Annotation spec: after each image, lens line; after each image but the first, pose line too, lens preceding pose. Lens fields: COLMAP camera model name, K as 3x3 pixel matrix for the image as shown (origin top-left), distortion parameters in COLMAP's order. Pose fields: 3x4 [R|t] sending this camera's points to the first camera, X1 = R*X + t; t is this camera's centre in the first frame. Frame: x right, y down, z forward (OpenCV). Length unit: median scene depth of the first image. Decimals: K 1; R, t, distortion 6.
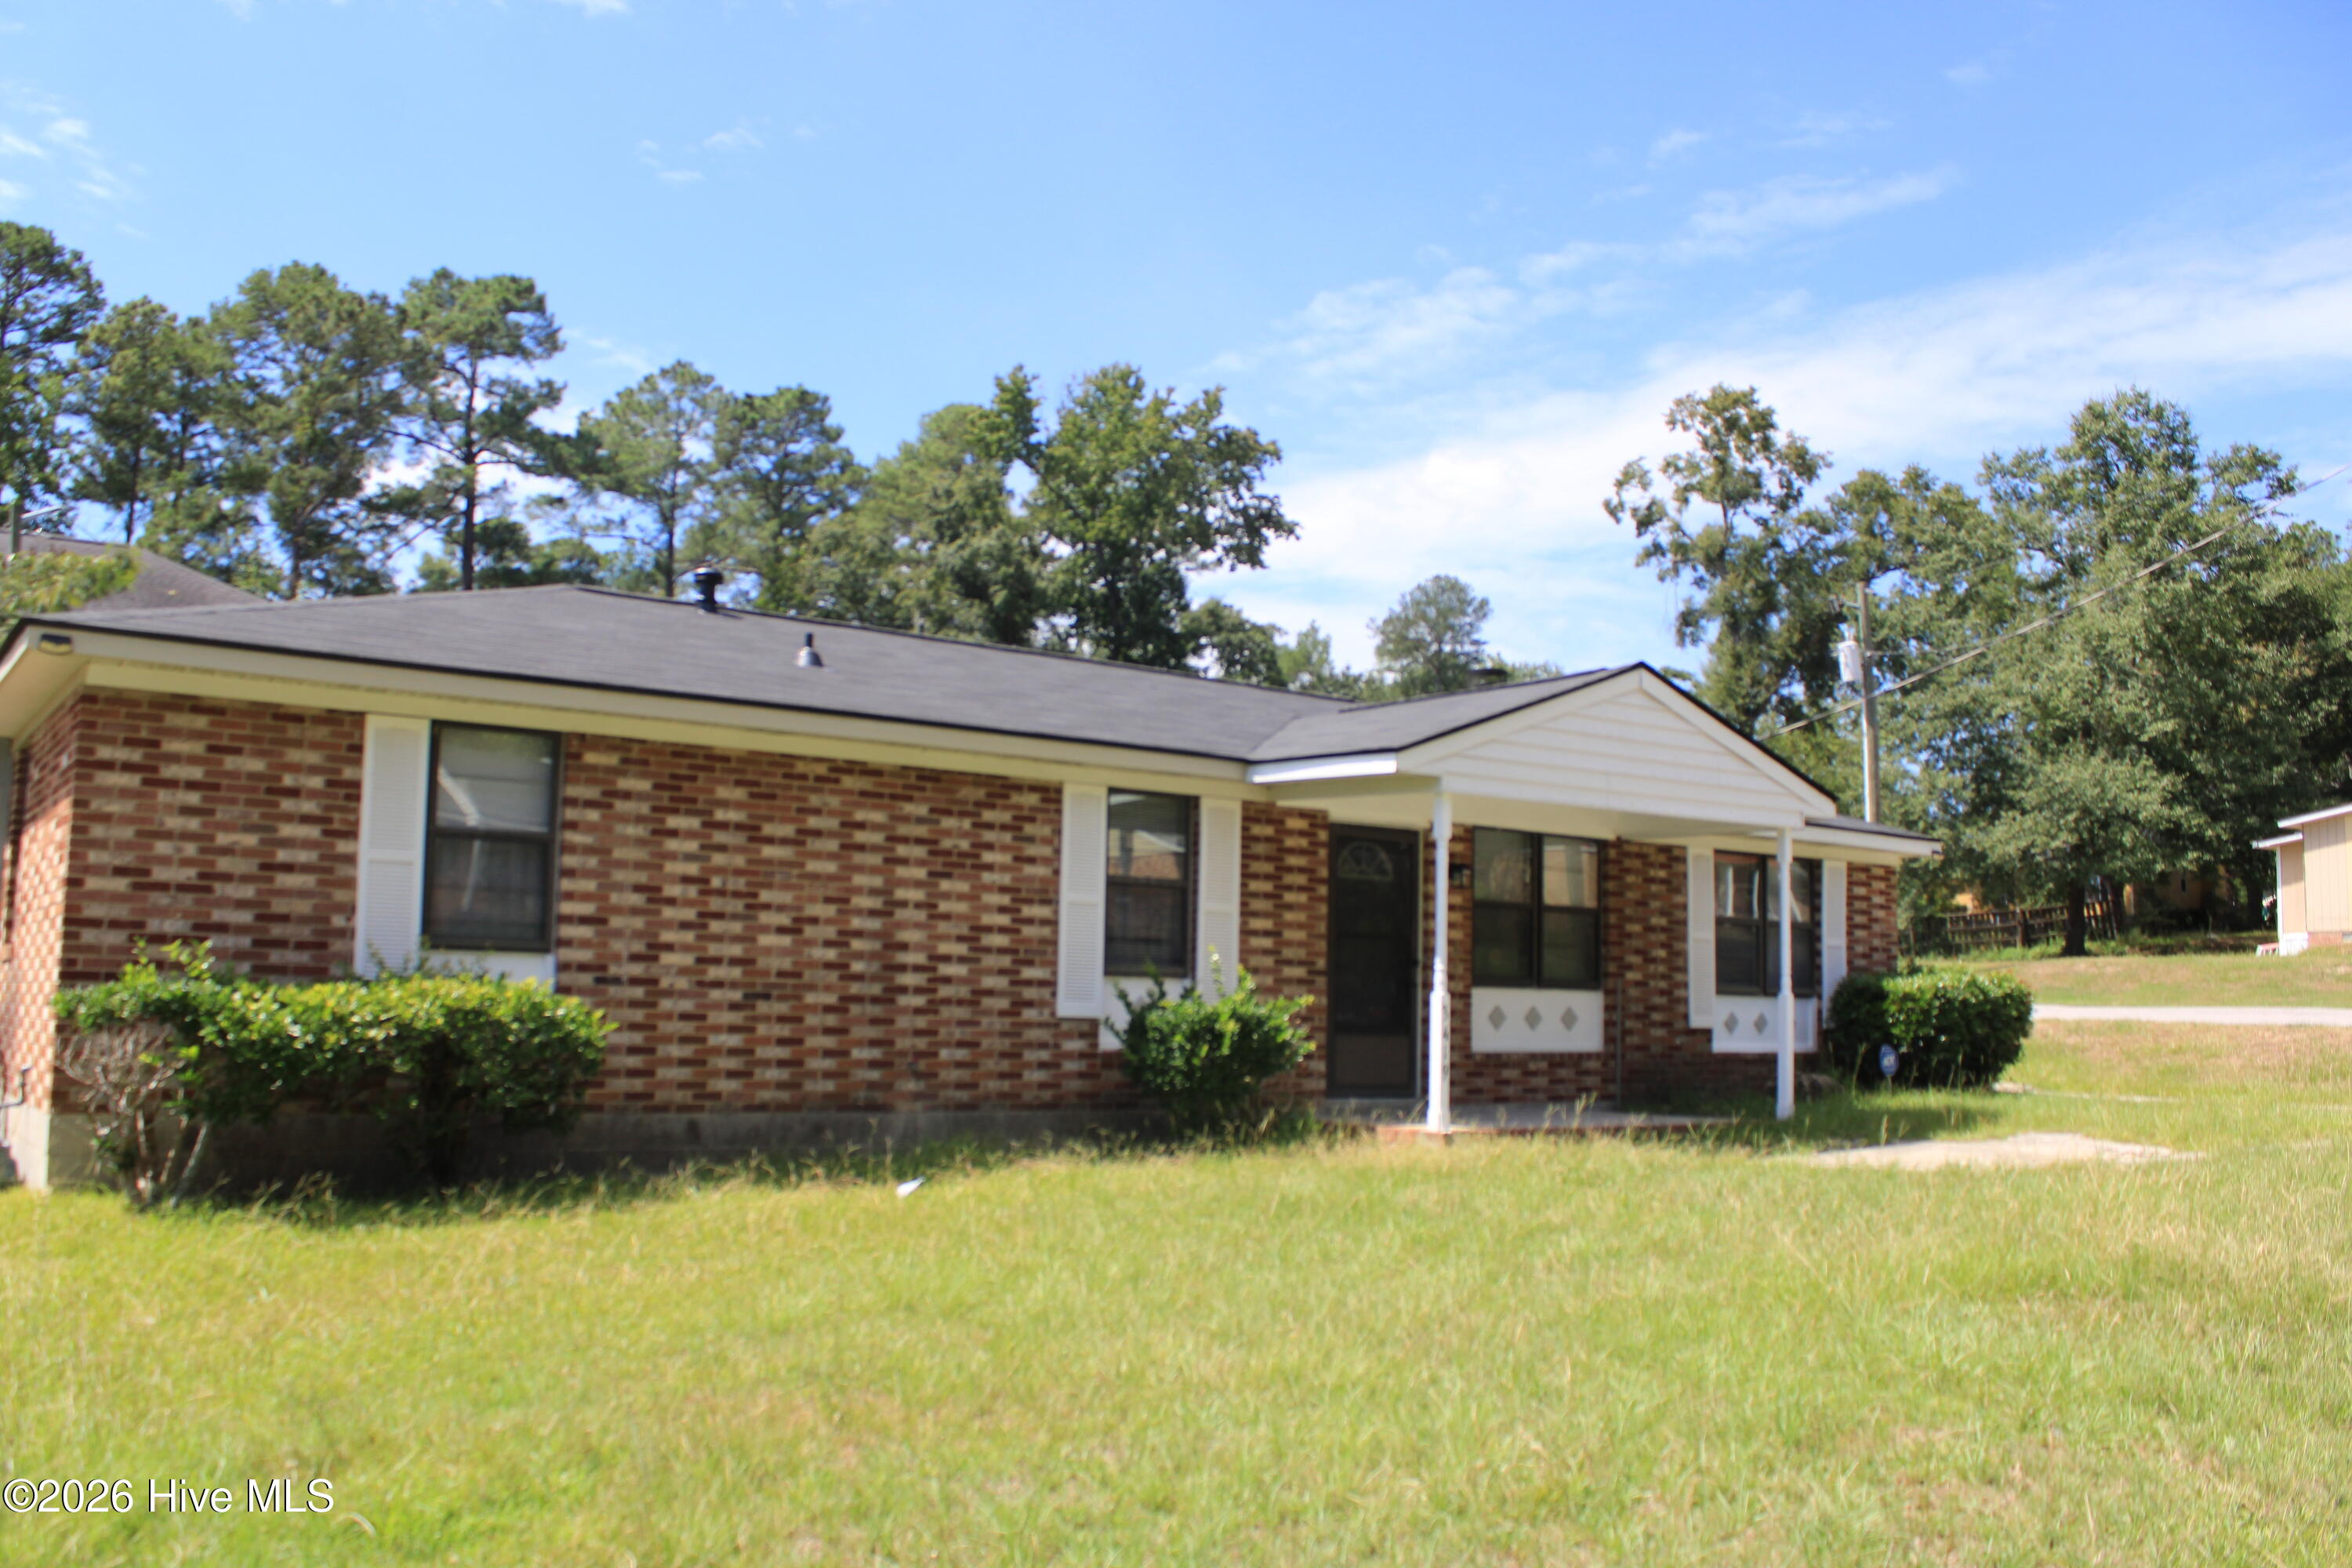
lens RADIAL K [[2017.8, 0, 1154.2], [0, 2017.8, 792.2], [0, 0, 1]] dist [-0.161867, 0.147911]
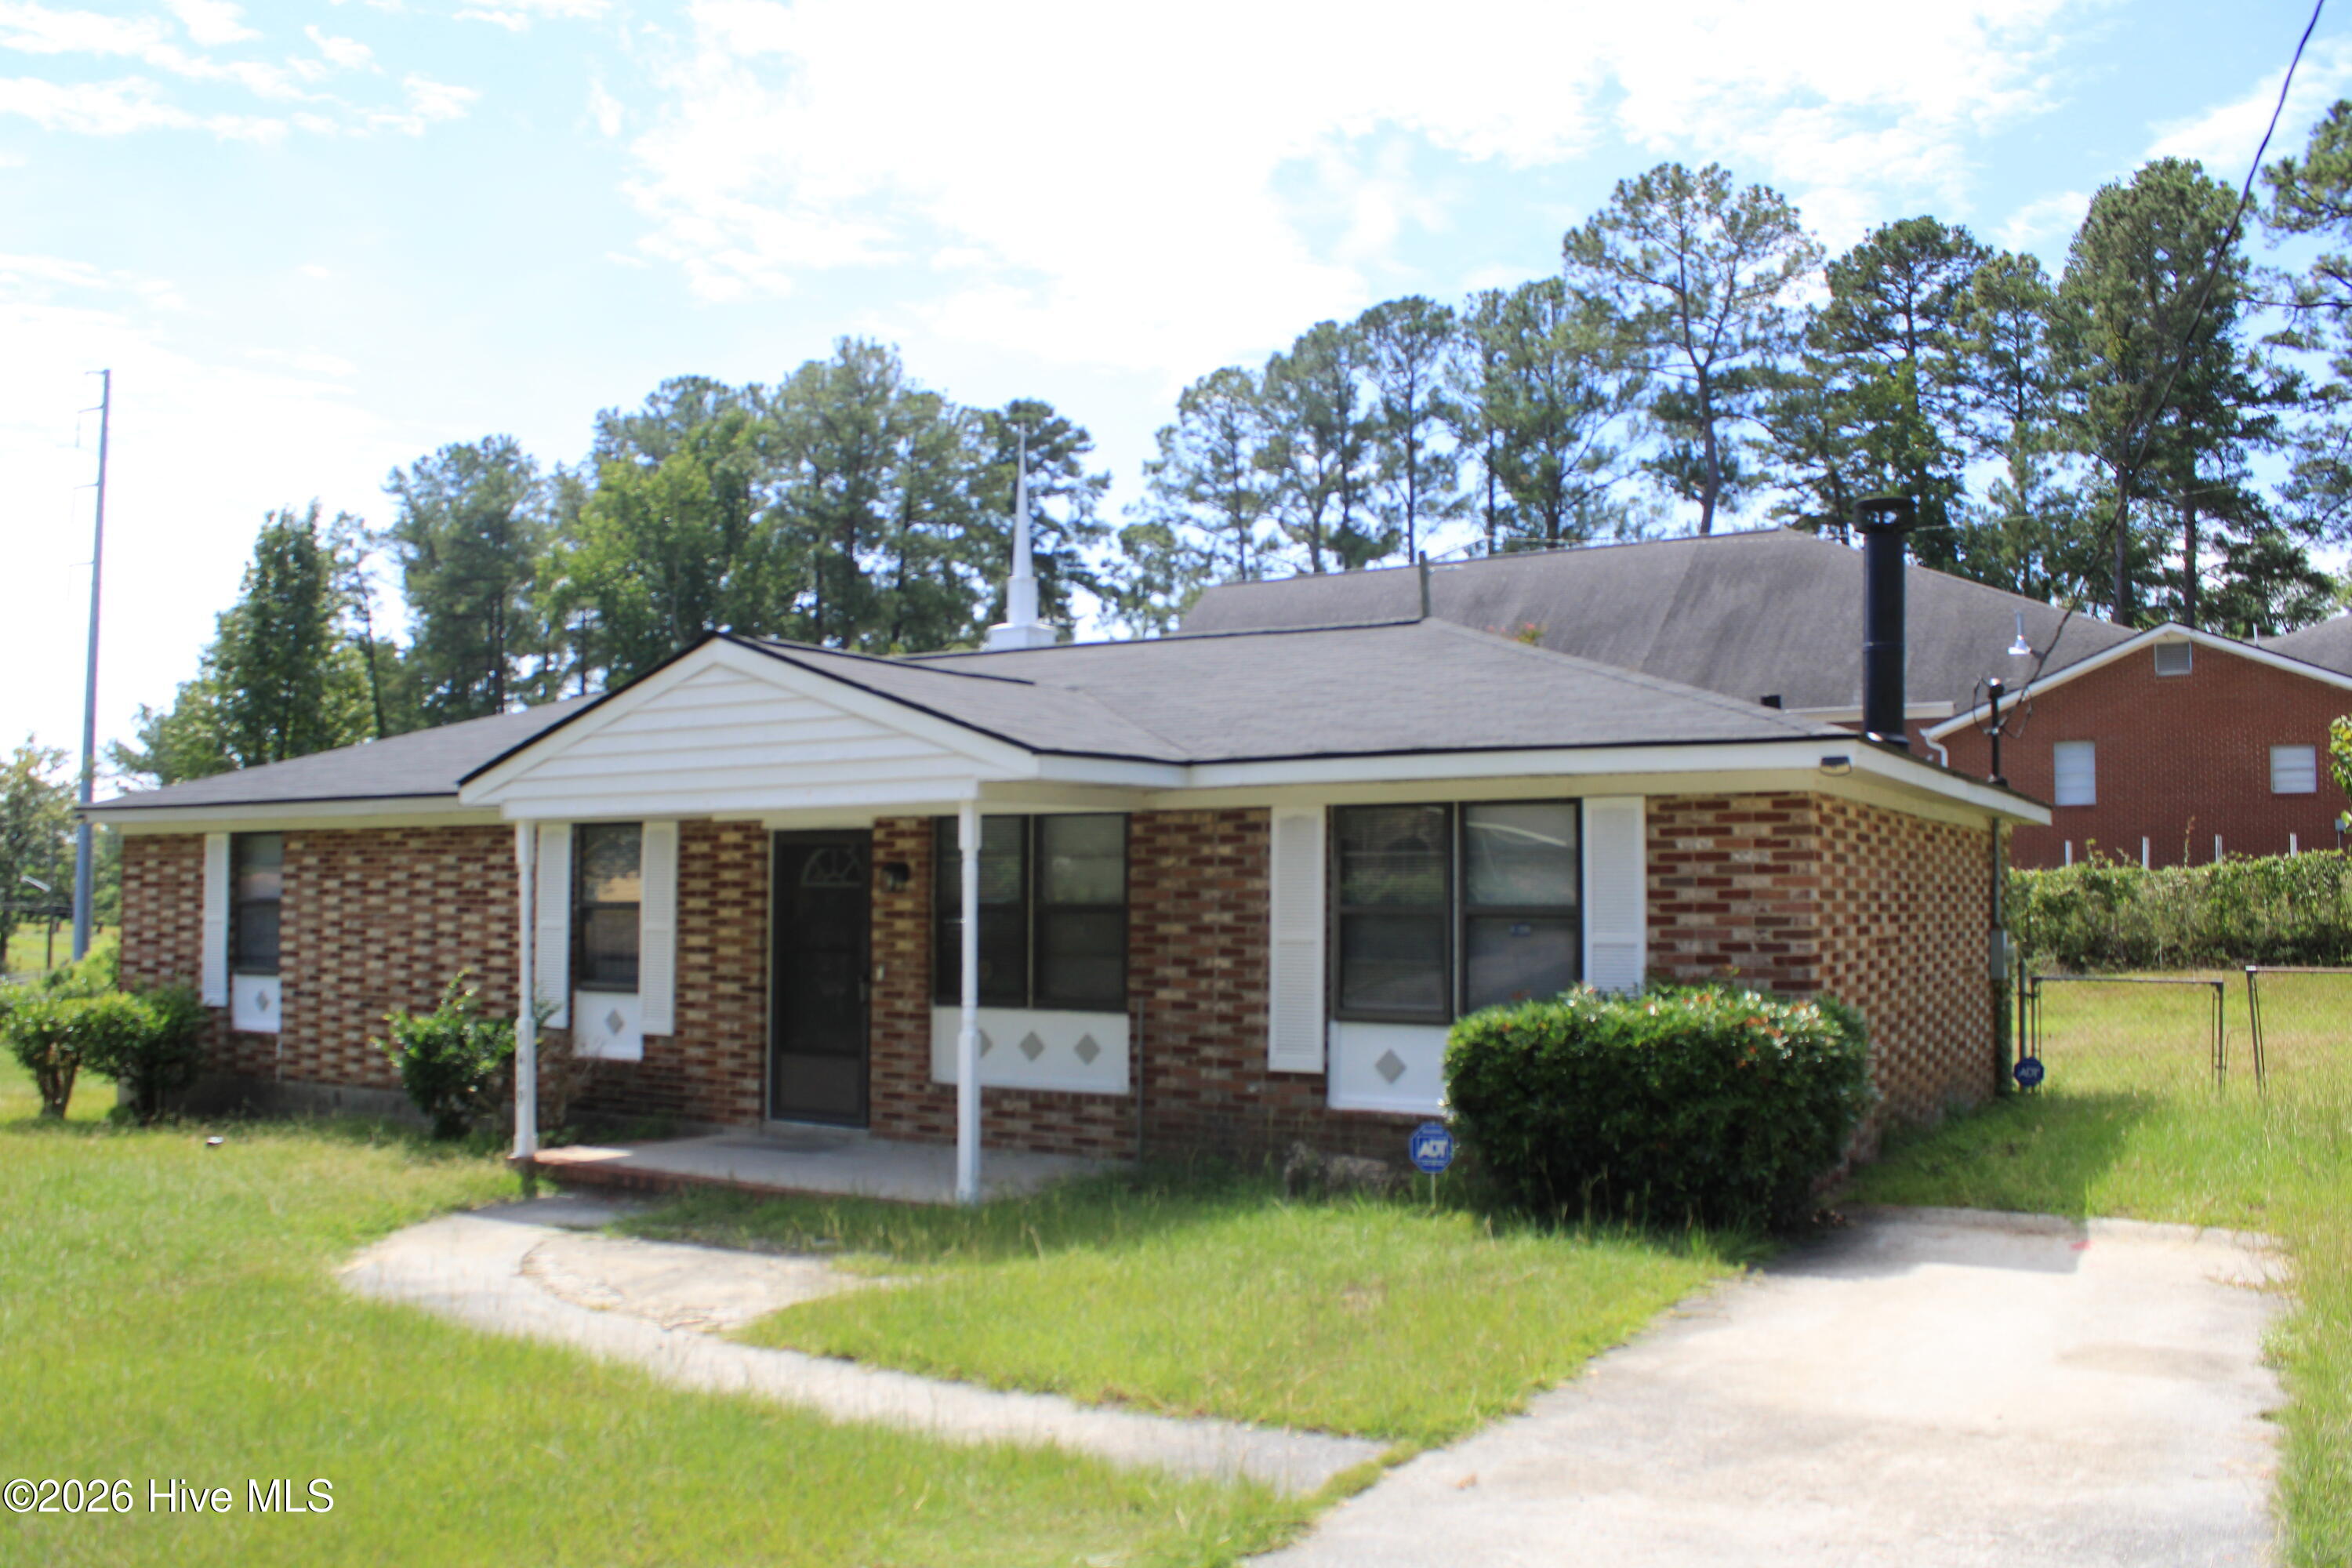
lens RADIAL K [[2006.5, 0, 1176.0], [0, 2006.5, 784.0], [0, 0, 1]] dist [-0.157841, 0.148979]
pose [[0.371773, -0.066856, -0.925913, 0.947140], [0.112742, 0.993272, -0.026452, 0.035887], [0.921452, -0.094555, 0.376809, 0.751800]]
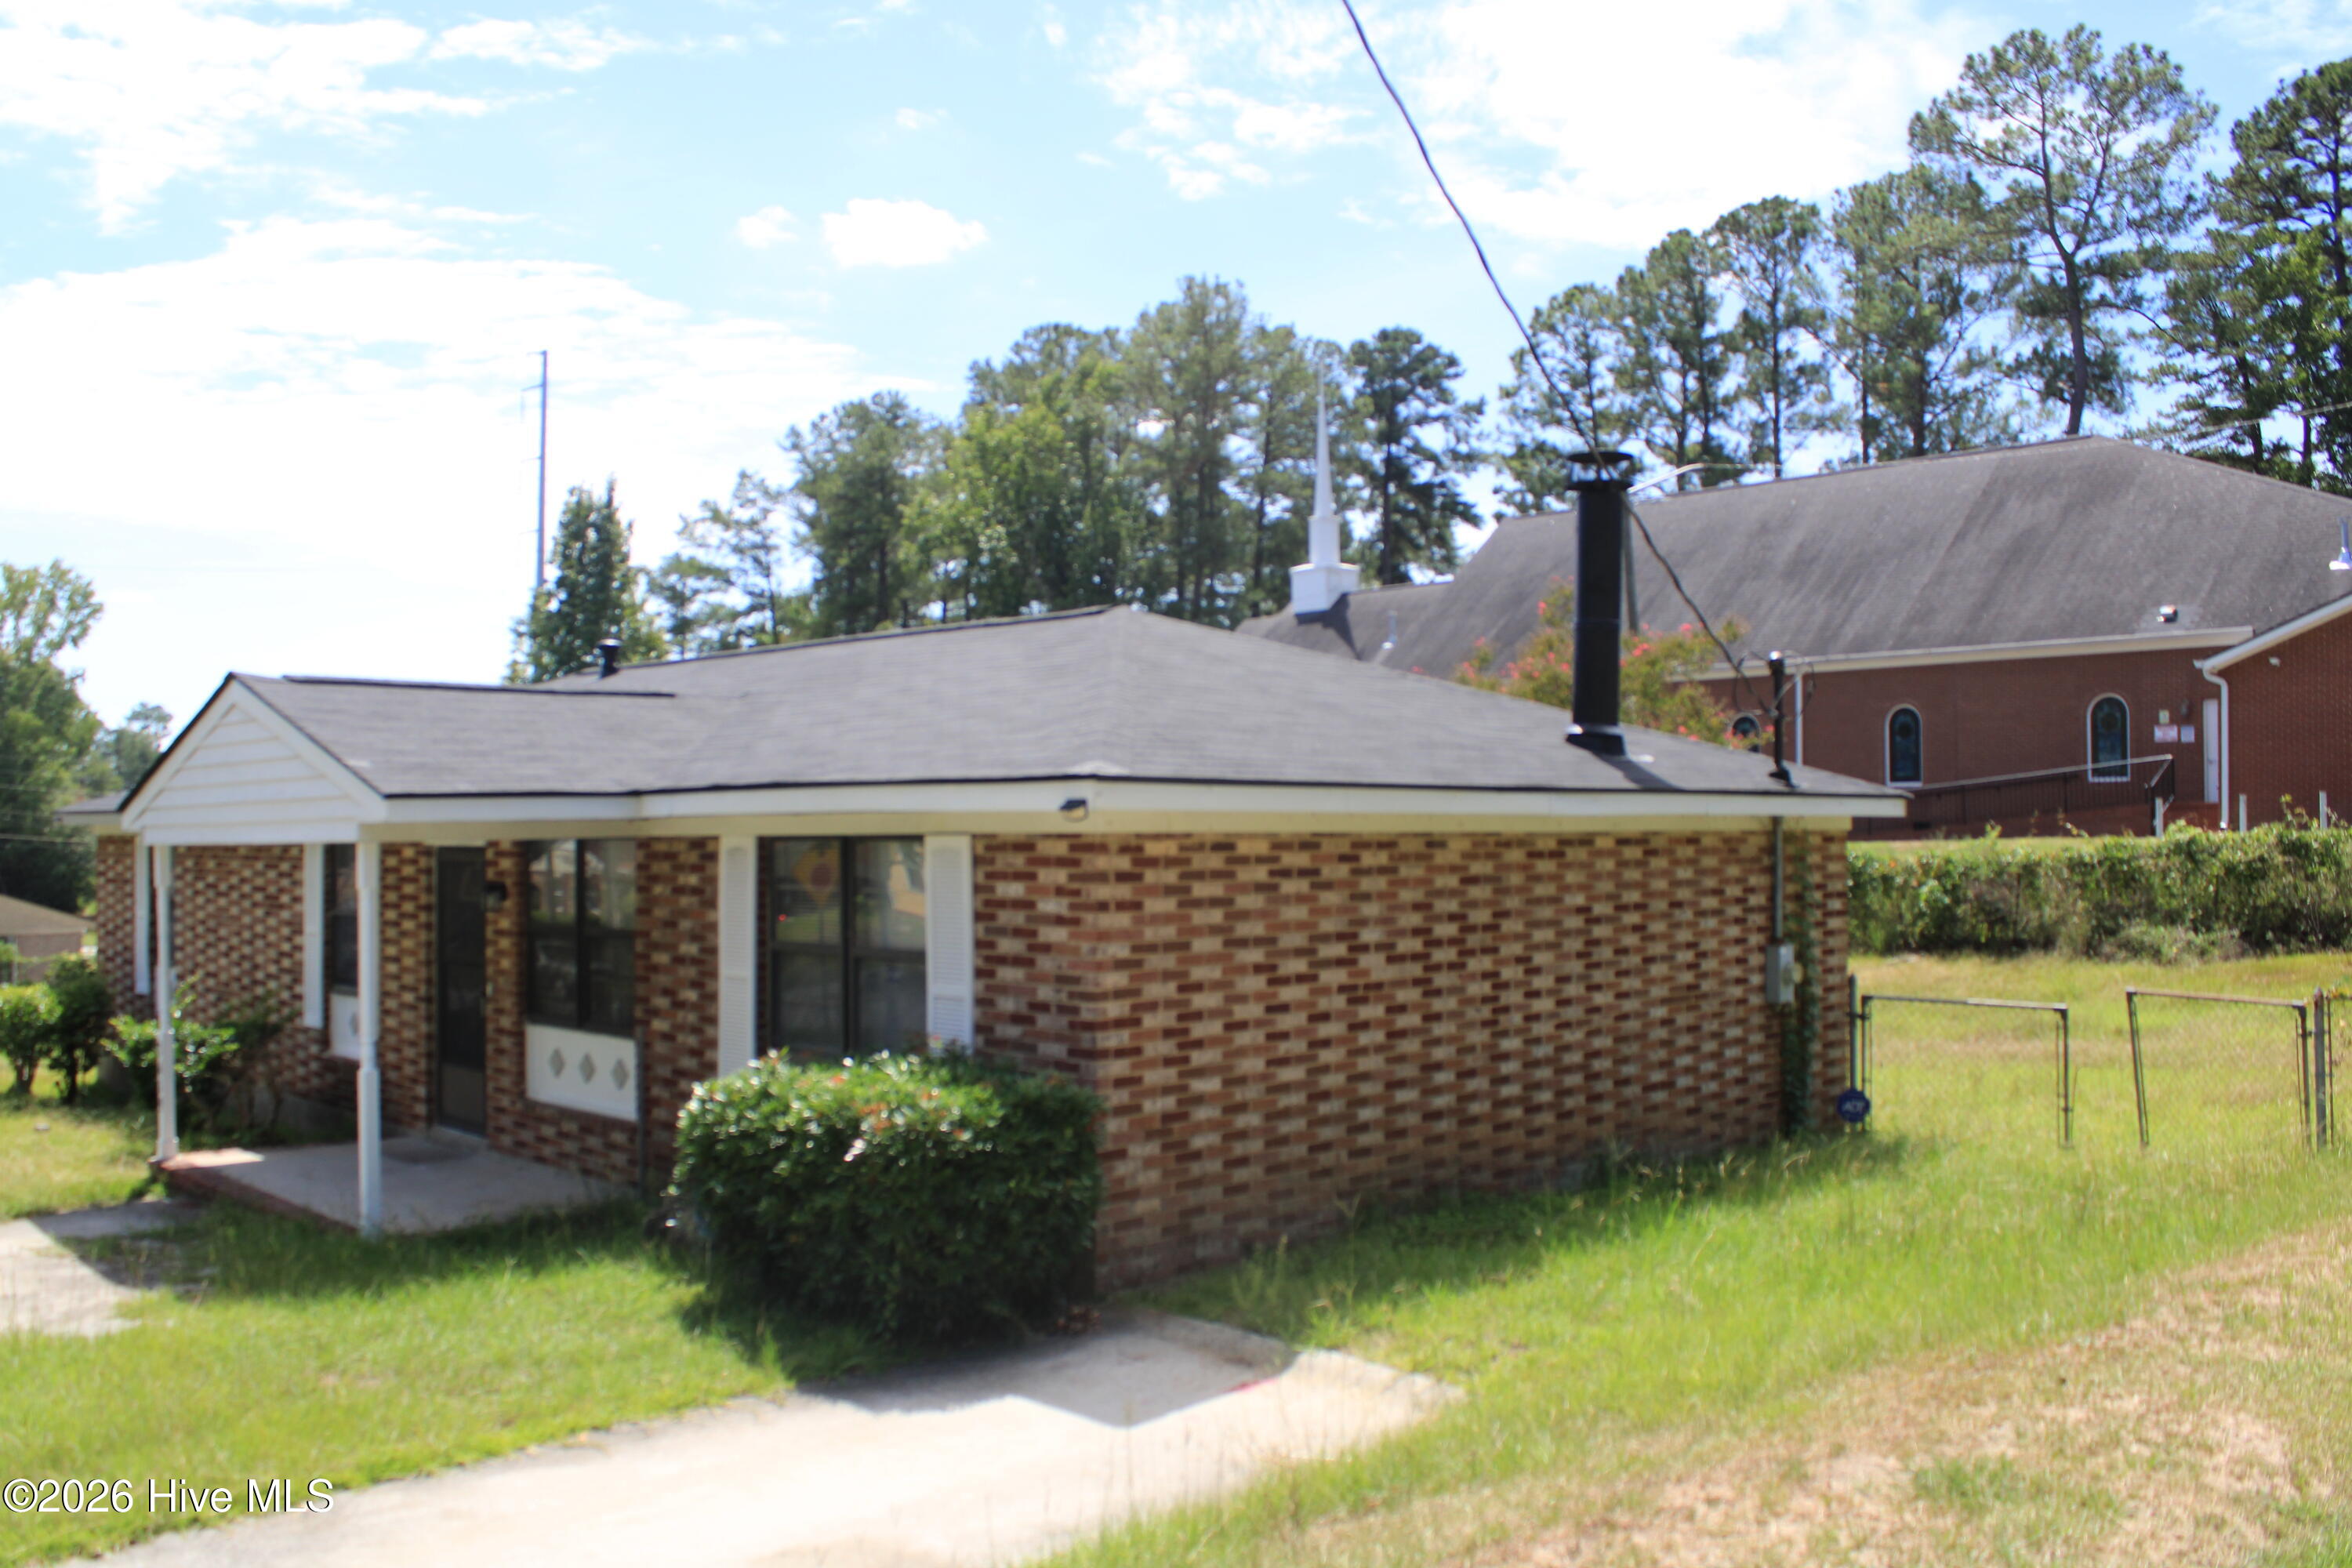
lens RADIAL K [[2017.8, 0, 1154.2], [0, 2017.8, 792.2], [0, 0, 1]] dist [-0.161867, 0.147911]
pose [[0.136181, -0.032944, -0.990136, 1.000216], [0.124367, 0.992109, -0.015905, 0.043532], [0.982847, -0.120974, 0.139203, 1.112172]]
